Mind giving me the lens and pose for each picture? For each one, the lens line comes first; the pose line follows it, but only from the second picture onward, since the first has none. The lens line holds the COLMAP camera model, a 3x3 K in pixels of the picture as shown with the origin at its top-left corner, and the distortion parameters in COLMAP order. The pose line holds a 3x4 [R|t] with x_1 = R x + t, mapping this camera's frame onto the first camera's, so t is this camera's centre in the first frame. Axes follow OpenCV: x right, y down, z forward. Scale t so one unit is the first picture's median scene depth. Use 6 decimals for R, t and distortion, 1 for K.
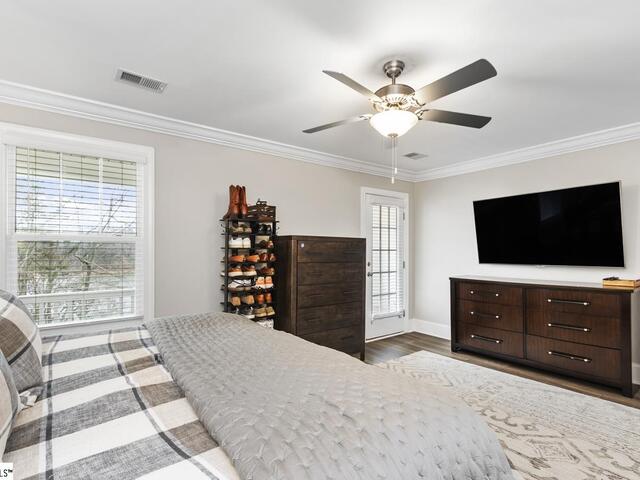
lens RADIAL K [[332.8, 0, 320.0], [0, 332.8, 240.0], [0, 0, 1]] dist [-0.000087, 0.000254]
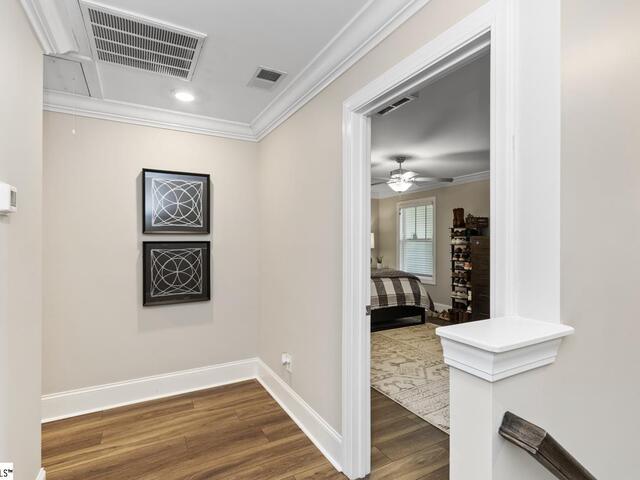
lens RADIAL K [[332.8, 0, 320.0], [0, 332.8, 240.0], [0, 0, 1]] dist [-0.000087, 0.000254]
pose [[-0.158148, -0.006661, -0.987393, 1.526486], [0.020344, 0.999743, -0.010003, 0.004444], [0.987206, -0.021669, -0.157972, 0.553358]]
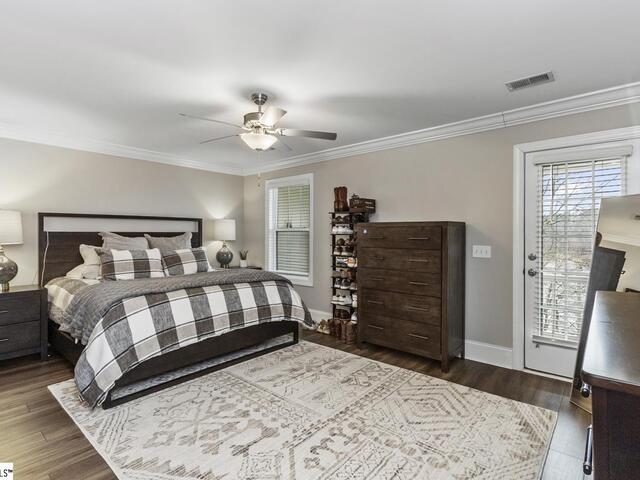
lens RADIAL K [[332.8, 0, 320.0], [0, 332.8, 240.0], [0, 0, 1]] dist [-0.000087, 0.000254]
pose [[0.192874, 0.013269, -0.981134, 1.013109], [0.020097, 0.999645, 0.017470, 0.022537], [0.981018, -0.023088, 0.192539, 0.649457]]
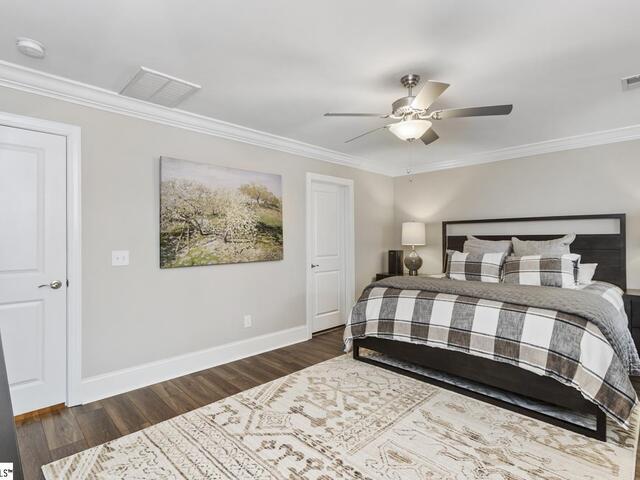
lens RADIAL K [[332.8, 0, 320.0], [0, 332.8, 240.0], [0, 0, 1]] dist [-0.000087, 0.000254]
pose [[-0.993525, 0.001877, -0.113598, 0.434821], [0.004056, 0.999812, -0.018950, 0.039018], [0.113541, -0.019288, -0.993346, 1.371792]]
